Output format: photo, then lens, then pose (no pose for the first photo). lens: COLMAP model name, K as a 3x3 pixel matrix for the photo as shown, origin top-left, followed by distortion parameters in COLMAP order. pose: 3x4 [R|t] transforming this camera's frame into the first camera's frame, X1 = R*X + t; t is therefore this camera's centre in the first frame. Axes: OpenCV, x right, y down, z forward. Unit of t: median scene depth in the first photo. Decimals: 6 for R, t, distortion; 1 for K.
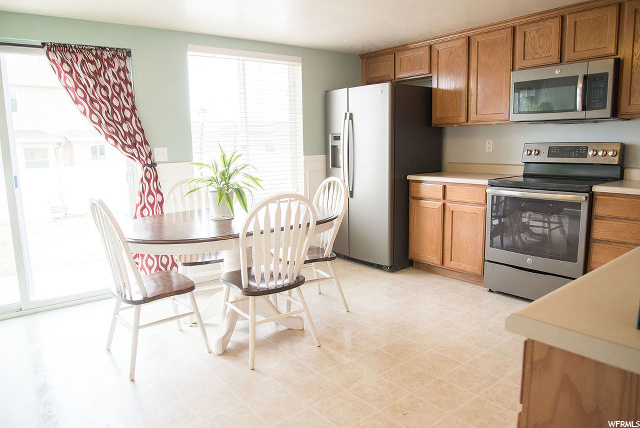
lens RADIAL K [[459.7, 0, 320.6], [0, 459.7, 214.8], [0, 0, 1]] dist [-0.042819, 0.001921]
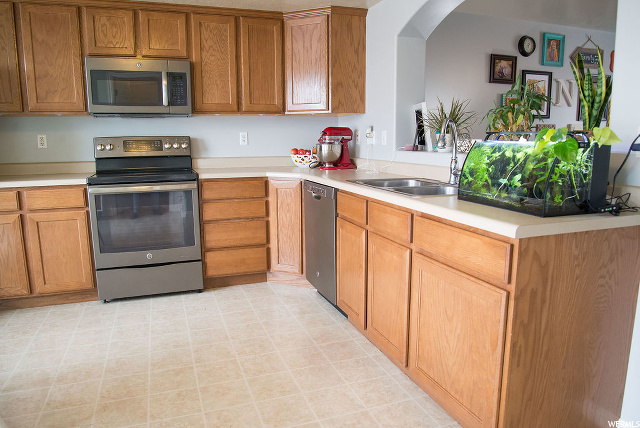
lens RADIAL K [[486.2, 0, 320.0], [0, 486.2, 212.6], [0, 0, 1]] dist [-0.002157, -0.003552]
pose [[0.315519, -0.138225, 0.938798, -0.379408], [0.151714, 0.983955, 0.093885, -0.032250], [-0.936713, 0.112807, 0.331428, 0.280940]]
